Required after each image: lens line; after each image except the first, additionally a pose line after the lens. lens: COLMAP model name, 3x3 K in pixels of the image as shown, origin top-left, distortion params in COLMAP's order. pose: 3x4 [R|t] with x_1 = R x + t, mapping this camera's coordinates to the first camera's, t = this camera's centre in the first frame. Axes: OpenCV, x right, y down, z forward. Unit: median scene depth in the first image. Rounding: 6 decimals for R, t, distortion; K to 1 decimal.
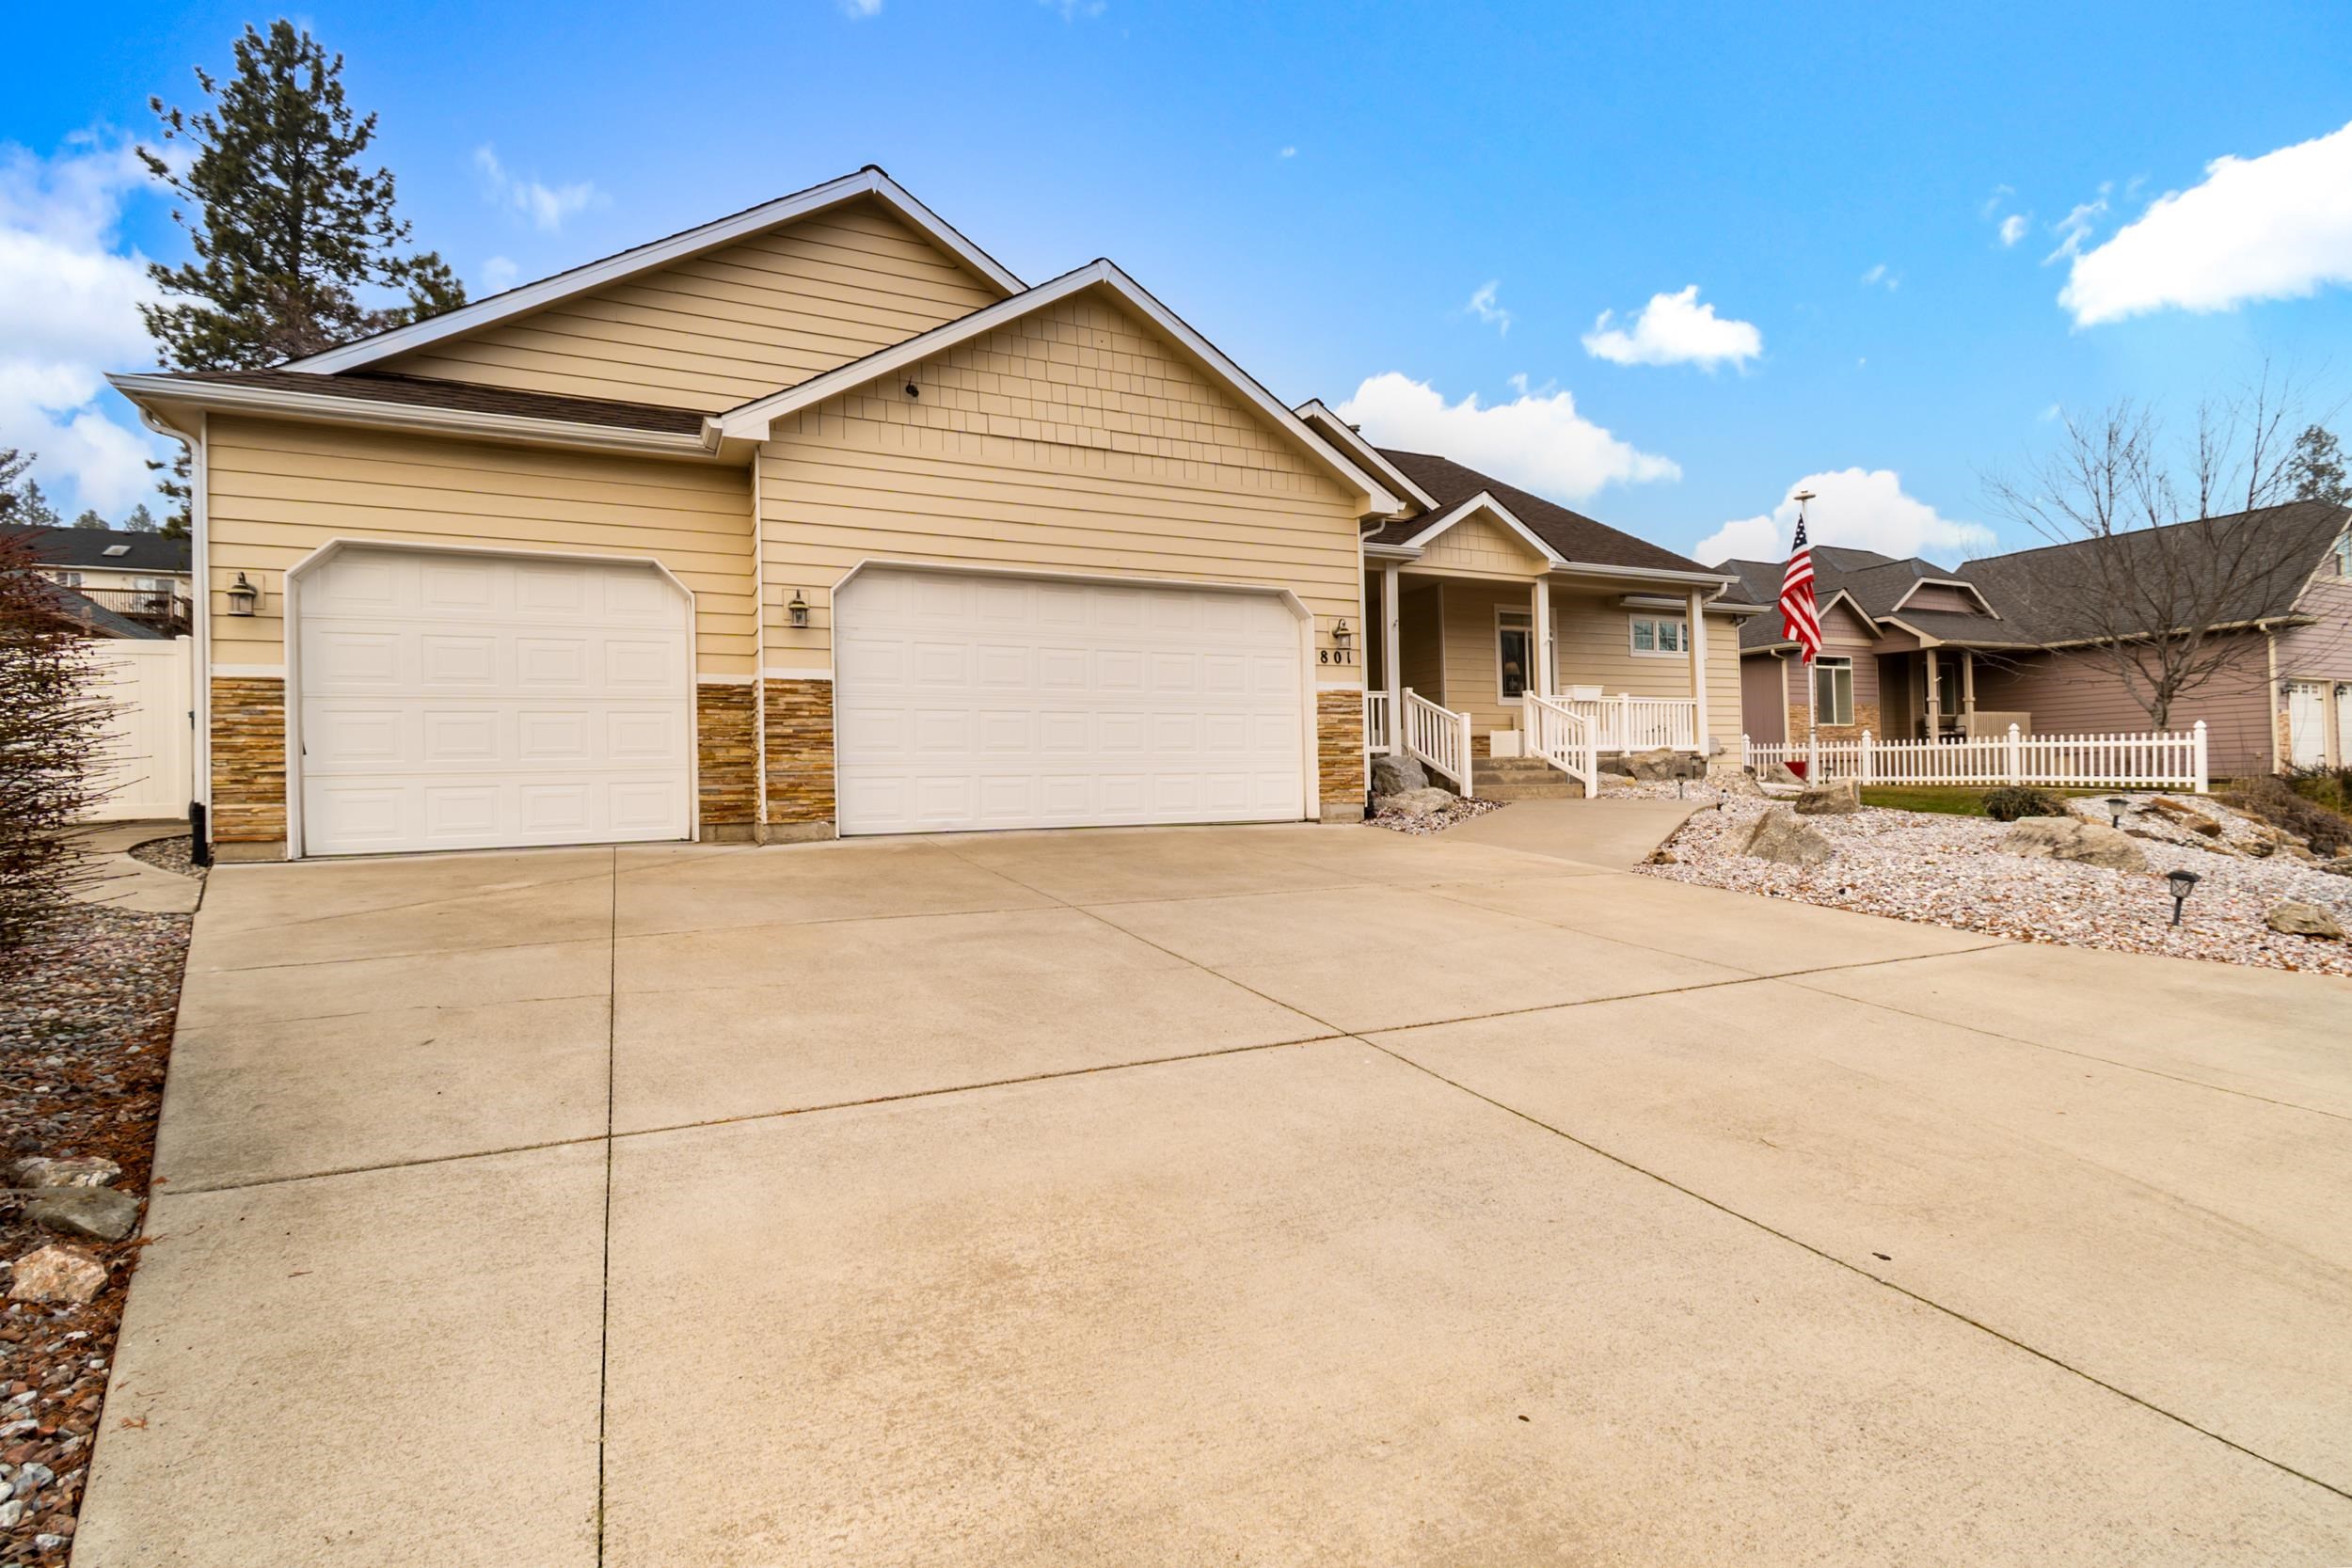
lens RADIAL K [[1040.2, 0, 1167.6], [0, 1040.2, 766.0], [0, 0, 1]] dist [-0.002092, -0.001638]
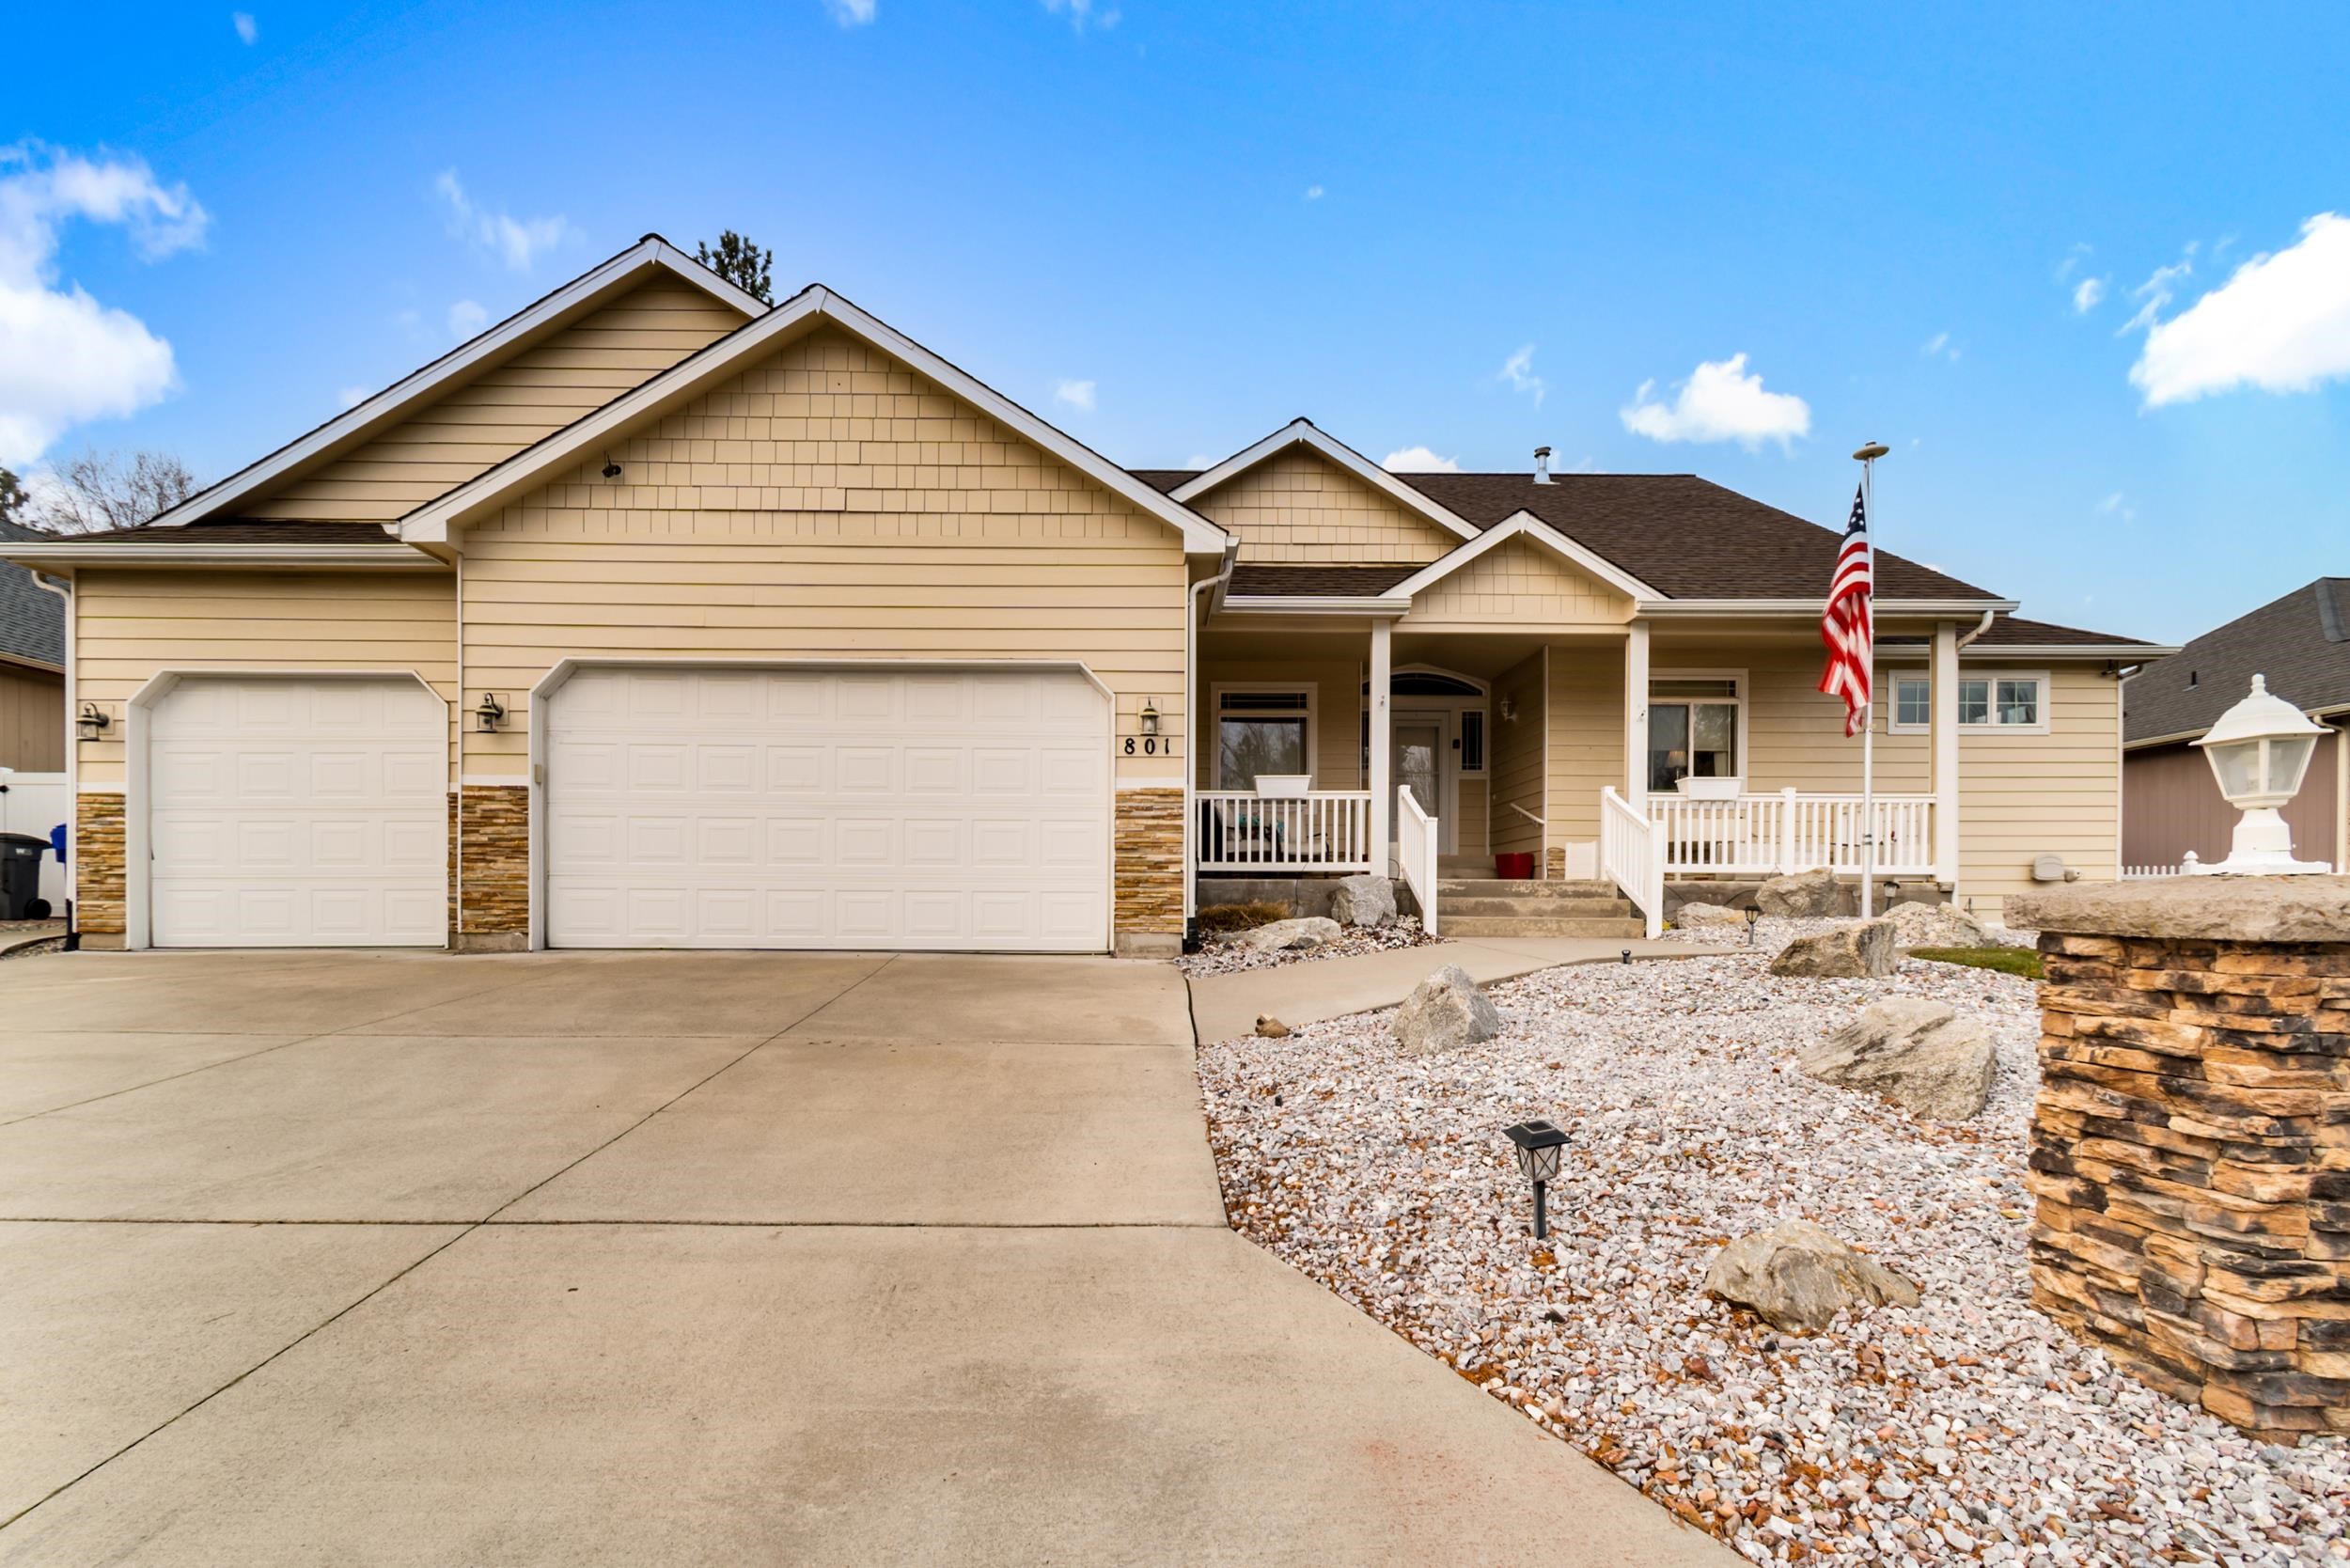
lens RADIAL K [[1120.1, 0, 1174.3], [0, 1120.1, 918.9], [0, 0, 1]] dist [-0.001806, -0.001294]
pose [[0.914091, 0.028017, -0.404540, 0.562615], [-0.016077, 0.999330, 0.032882, -0.003171], [0.405190, -0.023553, 0.913929, 0.254069]]
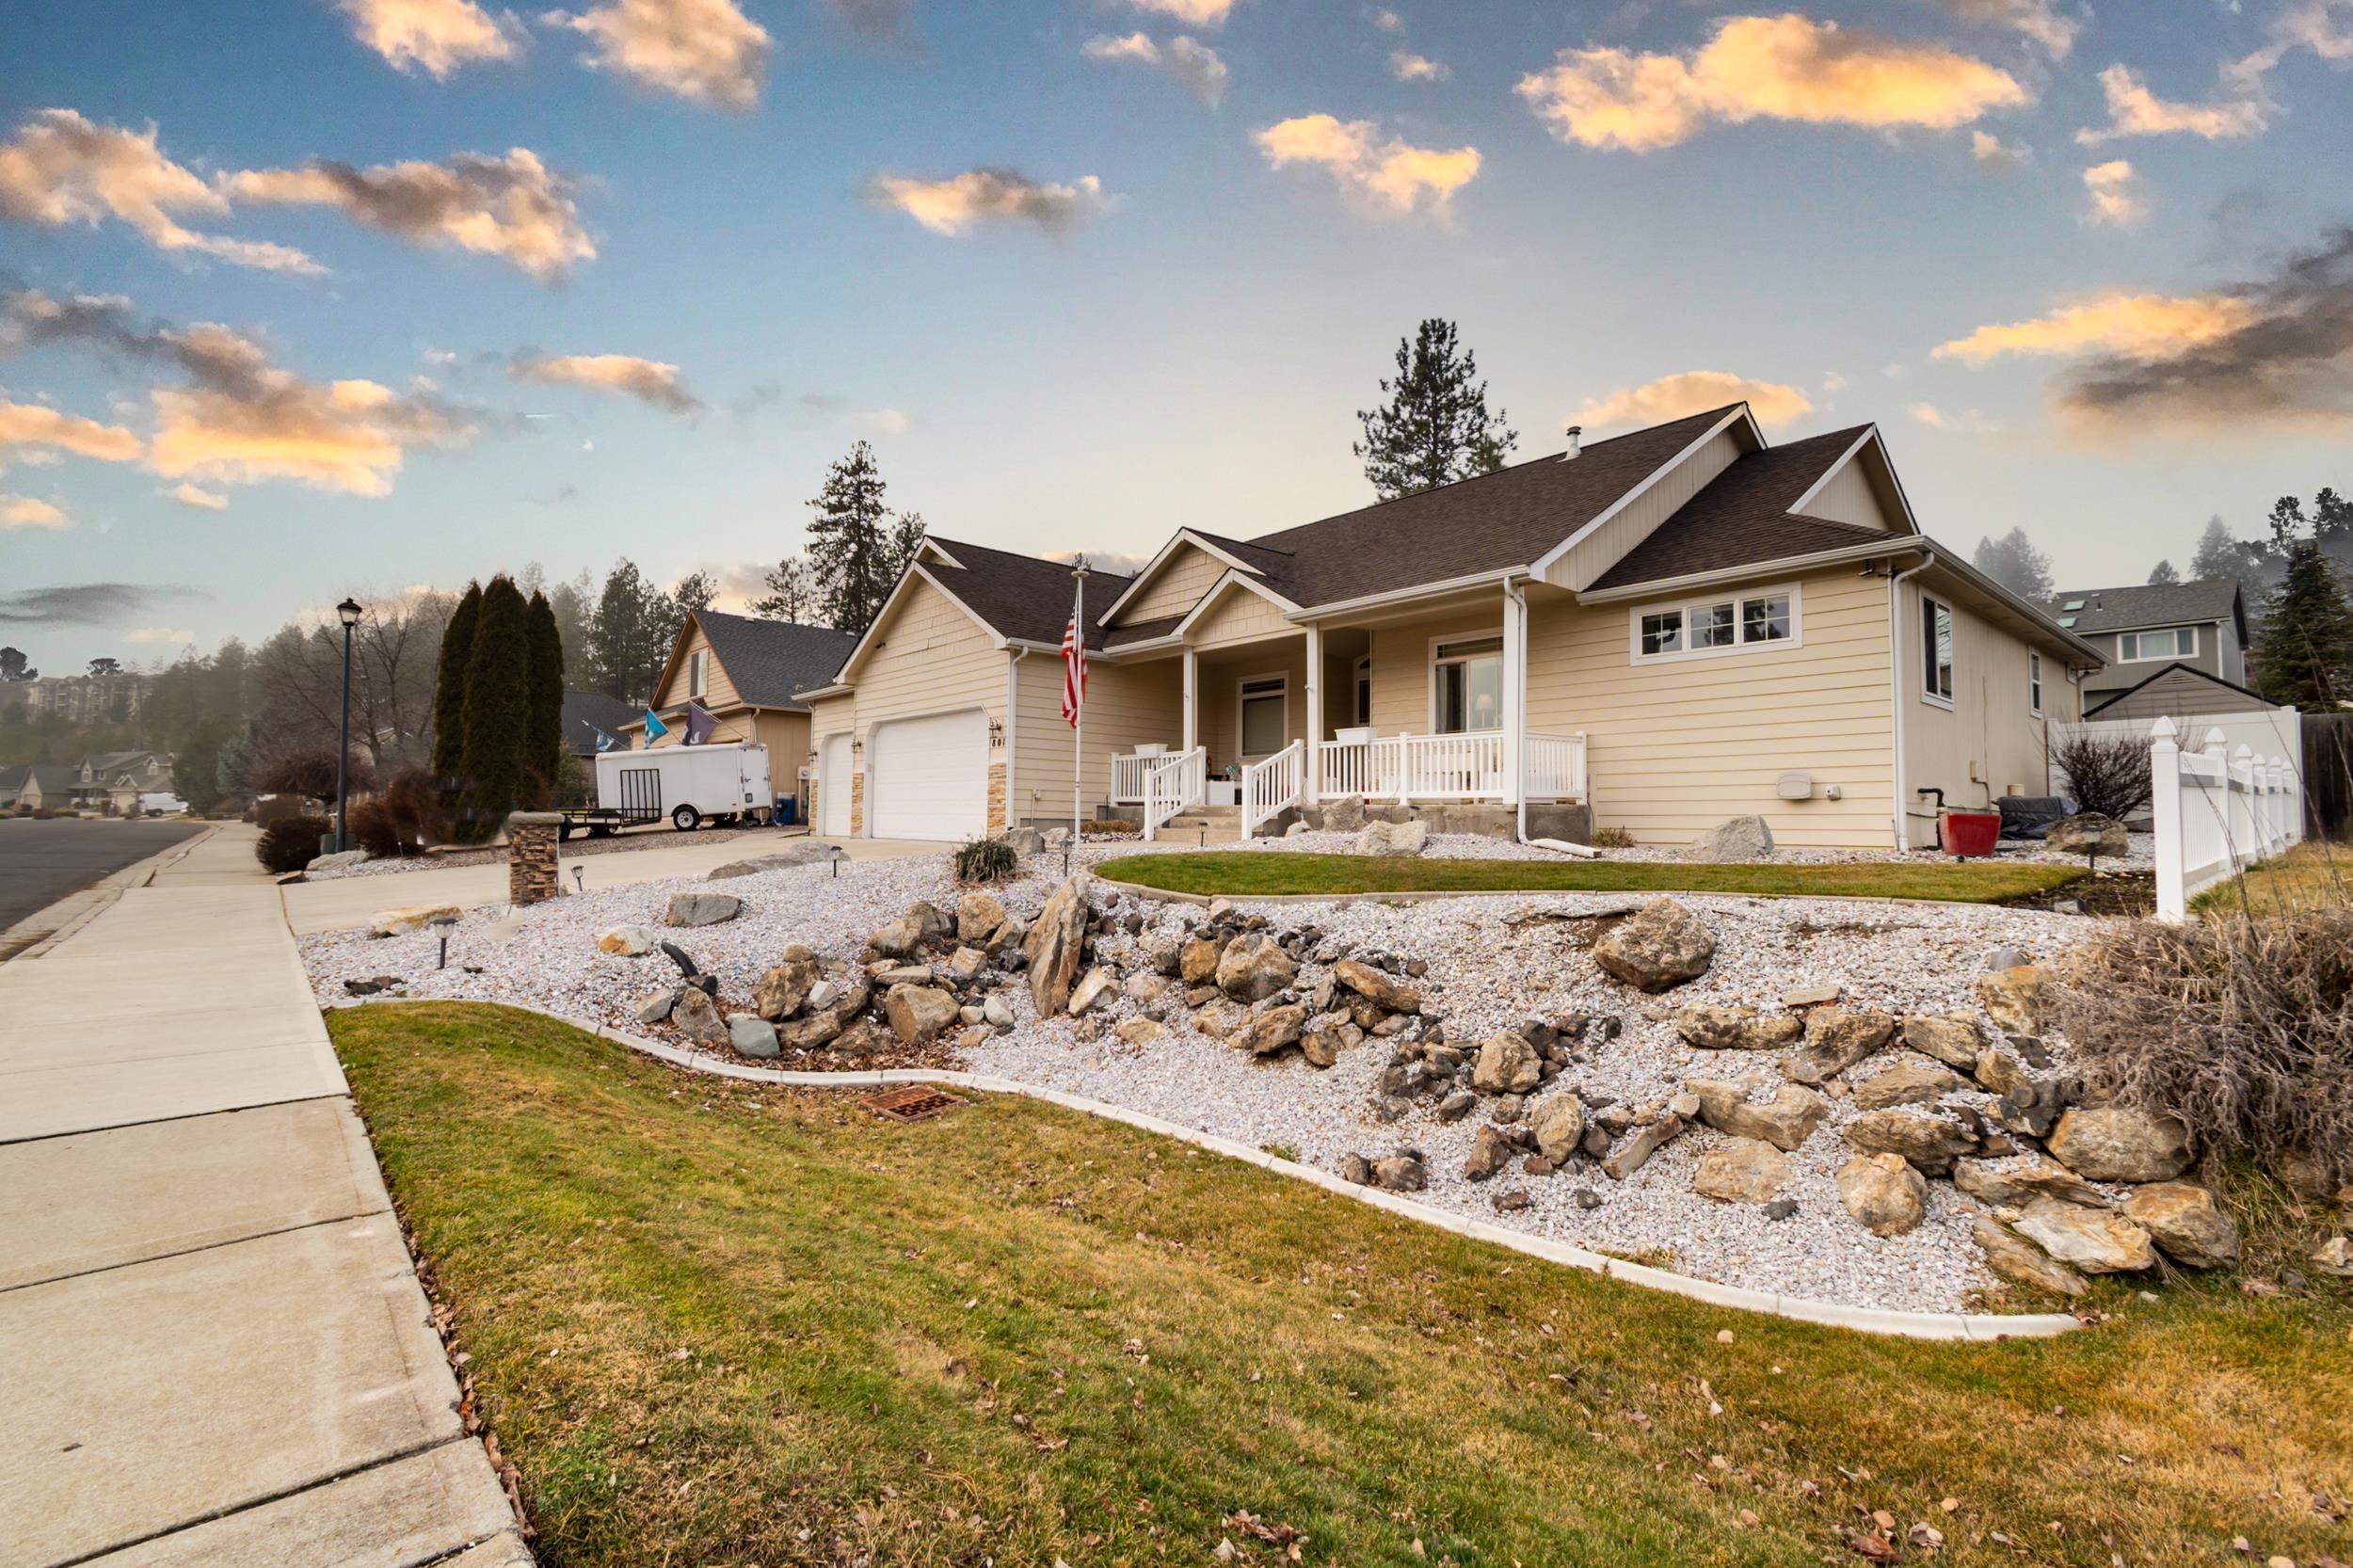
lens RADIAL K [[996.1, 0, 1182.2], [0, 996.1, 771.9], [0, 0, 1]] dist [-0.002808, -0.000810]
pose [[0.276284, -0.015750, -0.960947, 1.848675], [-0.000780, 0.999862, -0.016612, -0.036458], [0.961076, 0.005339, 0.276234, 0.909771]]
